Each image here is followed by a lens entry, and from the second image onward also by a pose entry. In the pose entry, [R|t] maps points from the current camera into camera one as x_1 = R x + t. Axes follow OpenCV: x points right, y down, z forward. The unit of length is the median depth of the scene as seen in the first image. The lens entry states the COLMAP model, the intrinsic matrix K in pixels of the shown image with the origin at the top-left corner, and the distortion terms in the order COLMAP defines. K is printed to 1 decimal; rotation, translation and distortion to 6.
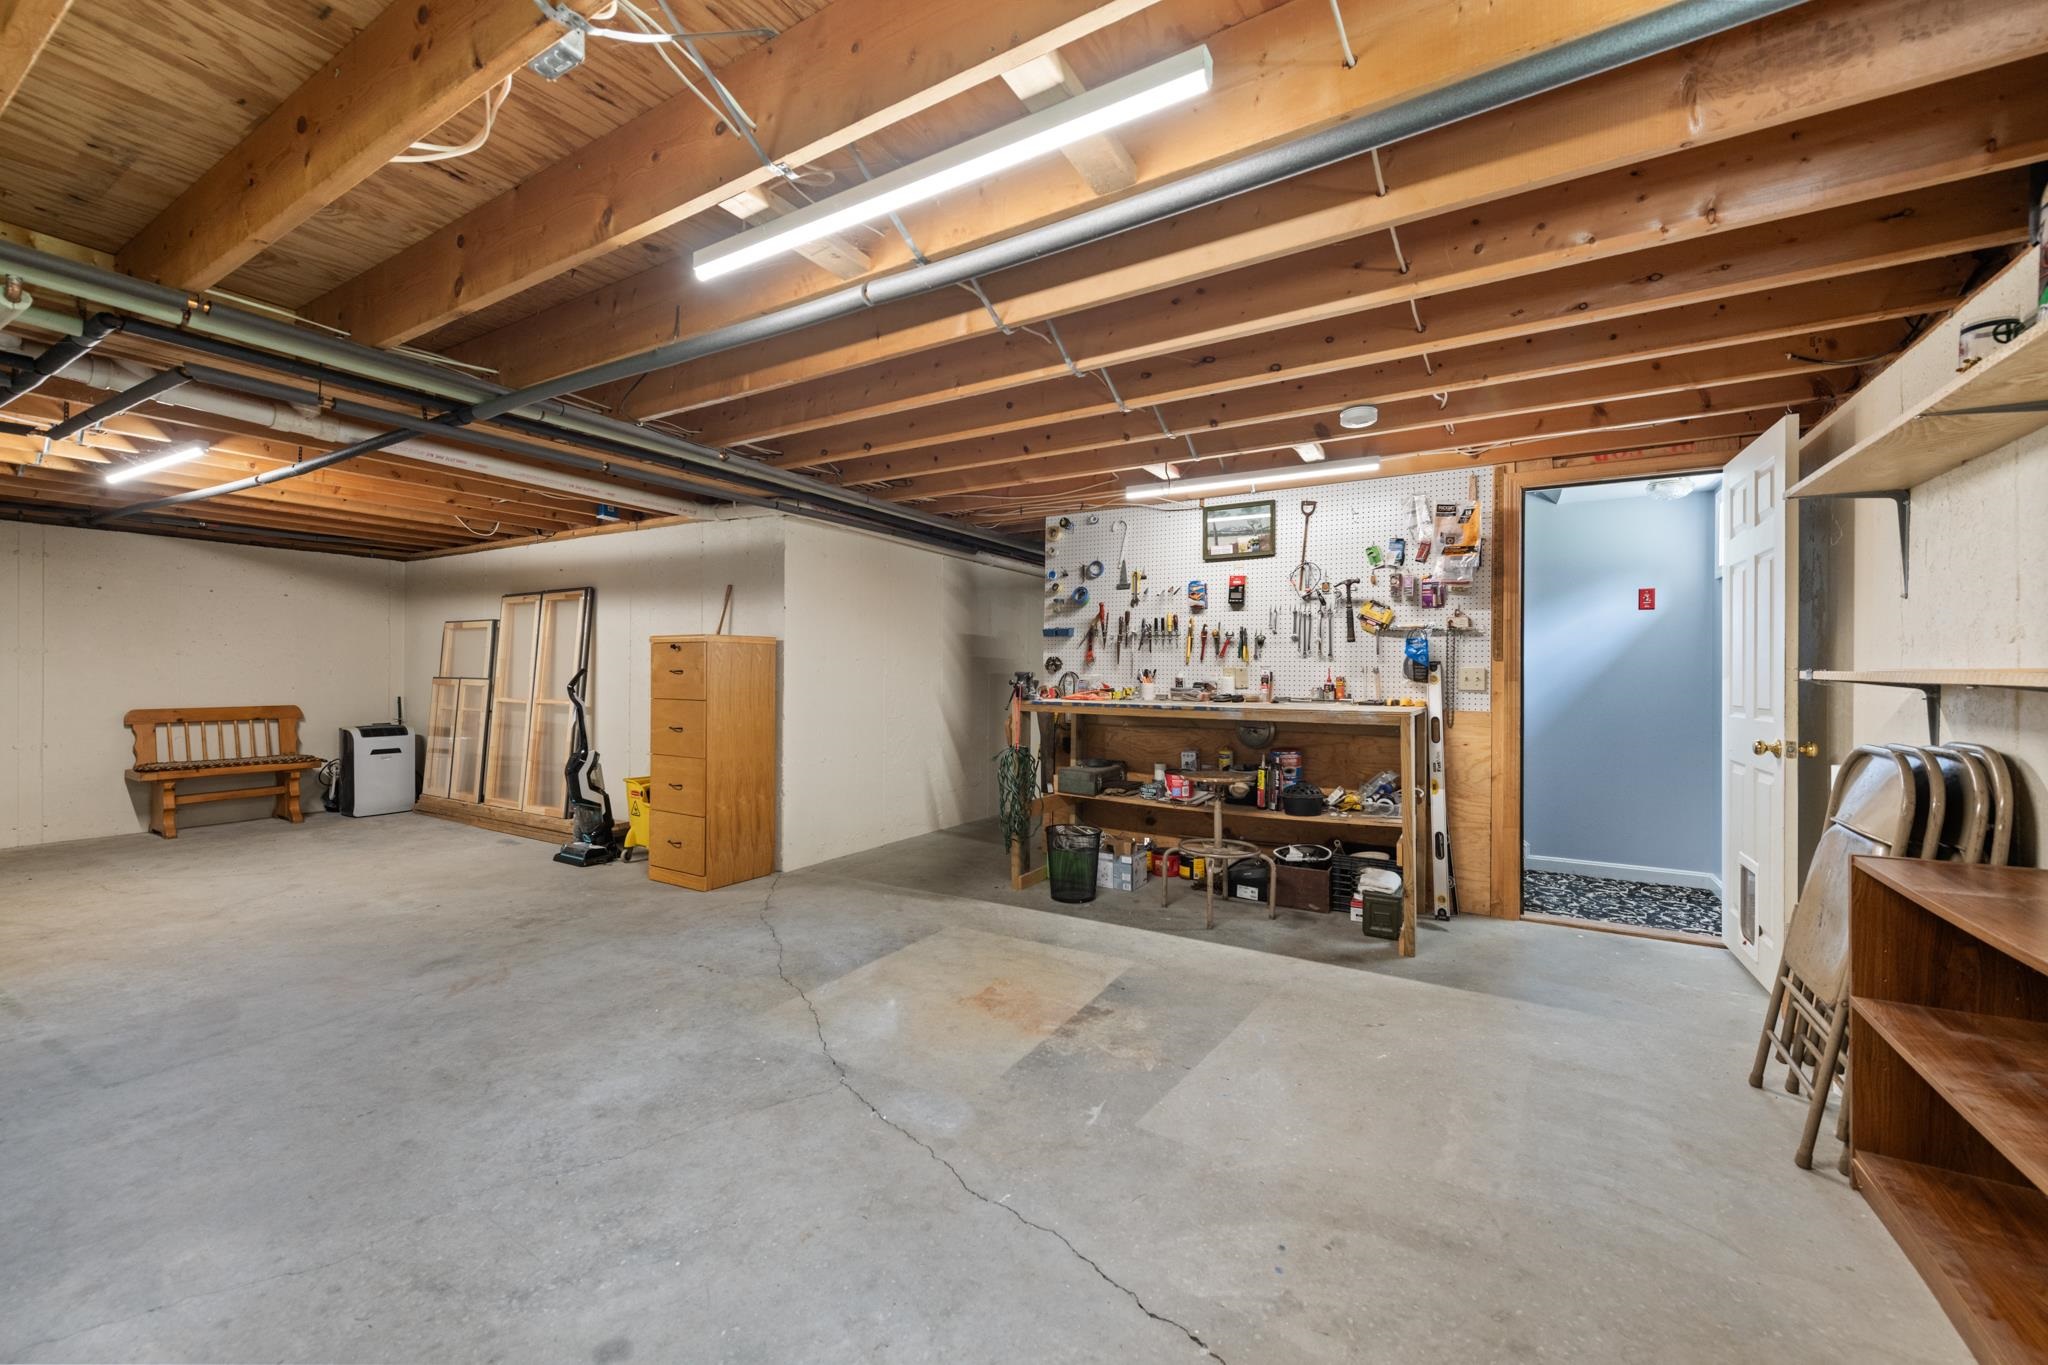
lens RADIAL K [[808.6, 0, 1027.7], [0, 808.6, 681.7], [0, 0, 1]] dist [0.002091, -0.000058]
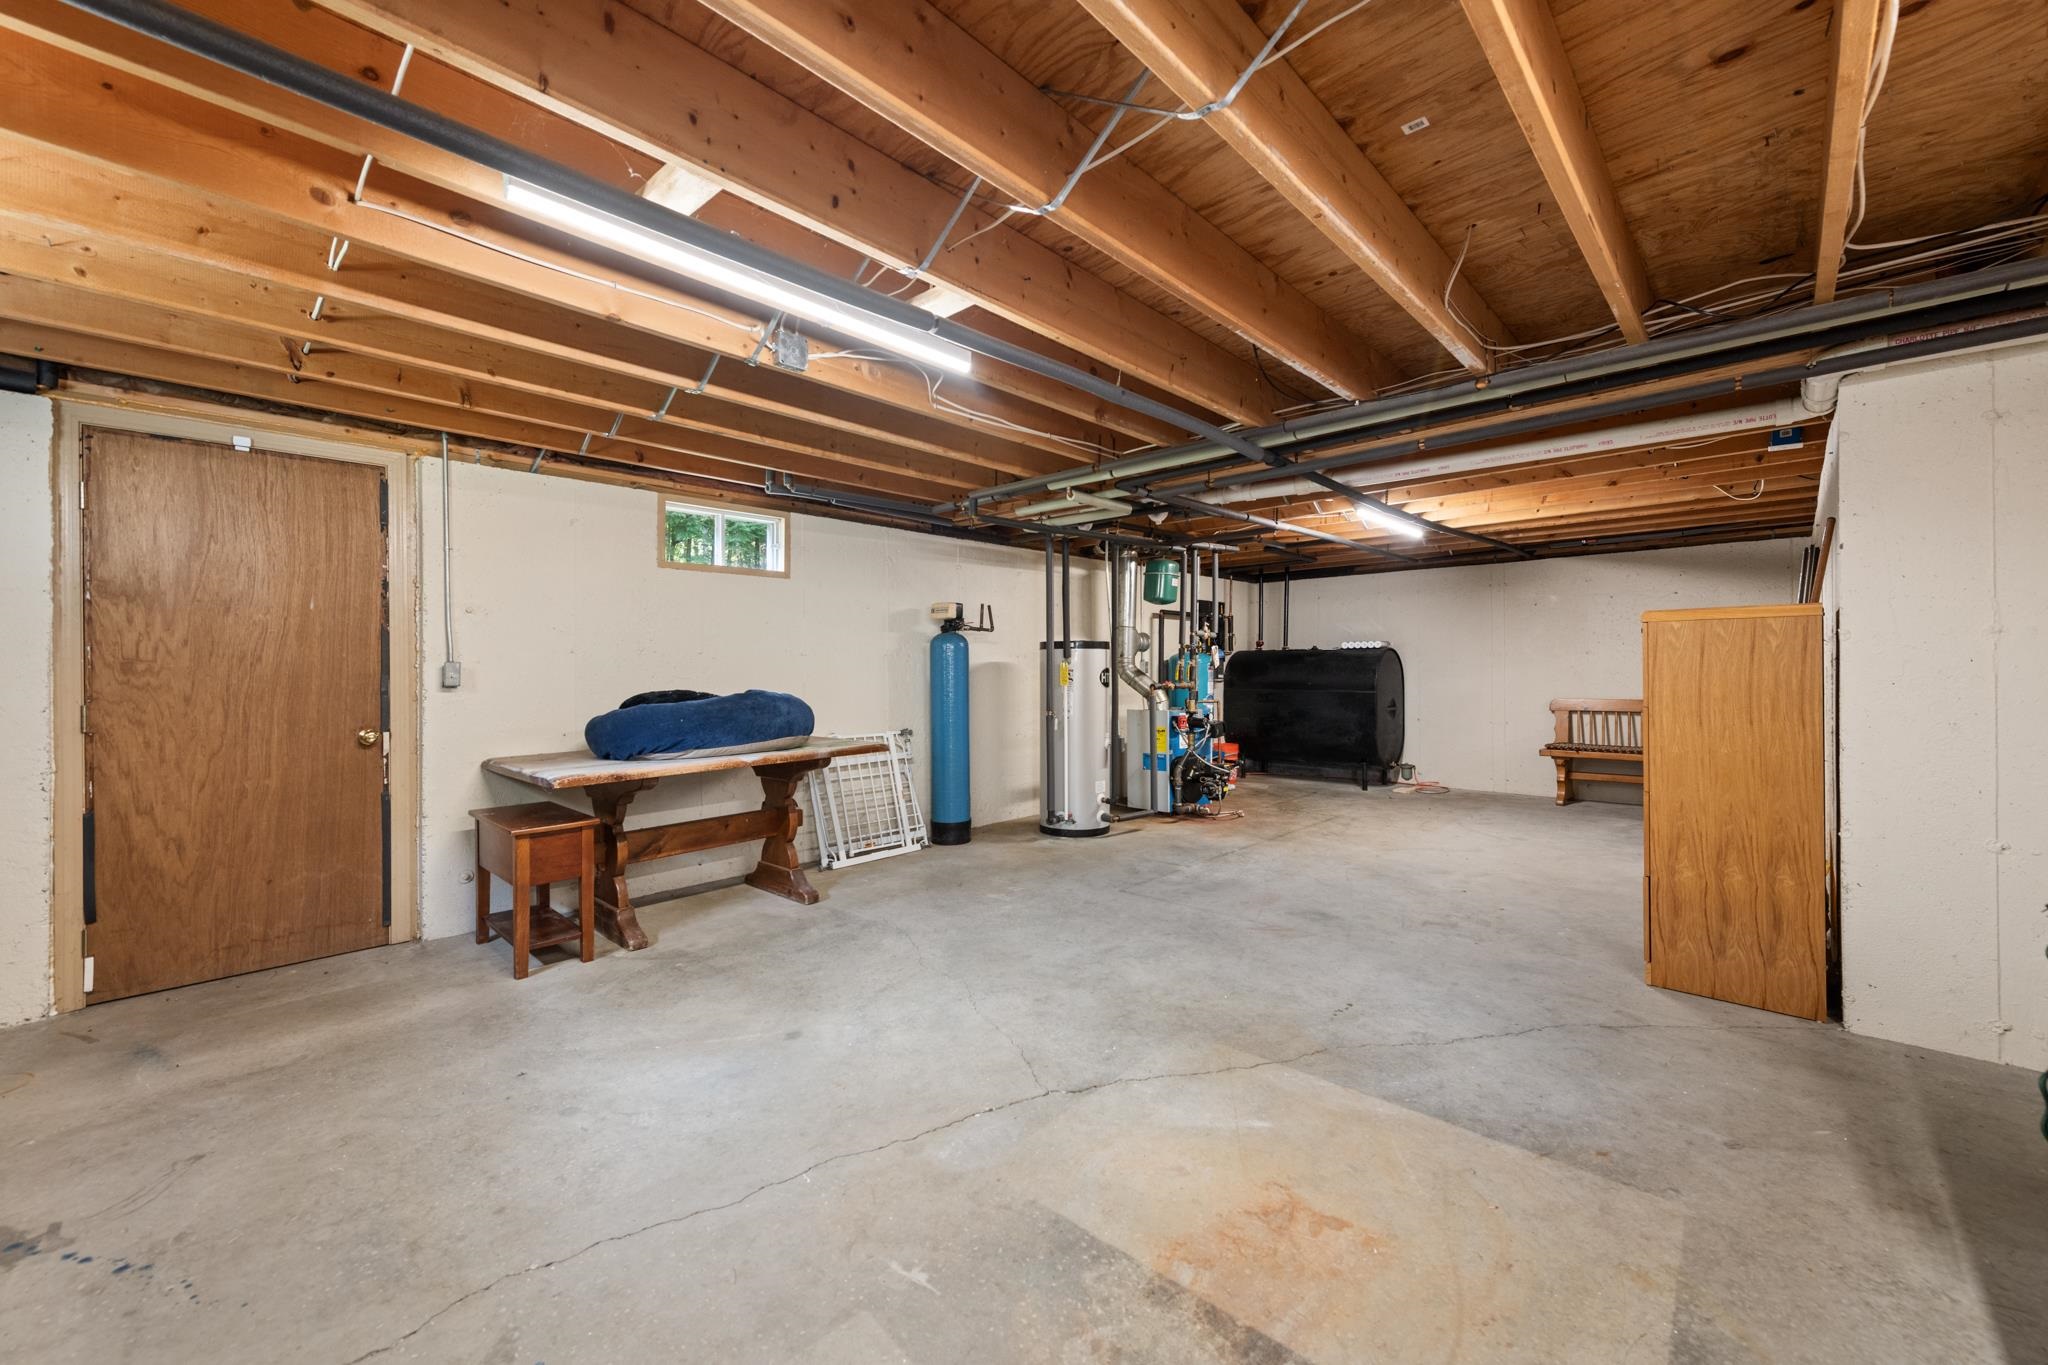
lens RADIAL K [[801.5, 0, 1024.2], [0, 801.5, 675.4], [0, 0, 1]] dist [0.000569, -0.000461]
pose [[-0.218466, 0.005715, -0.975828, 0.550116], [-0.006711, 0.999950, 0.007358, -0.008280], [0.975821, 0.008156, -0.218417, 0.903845]]
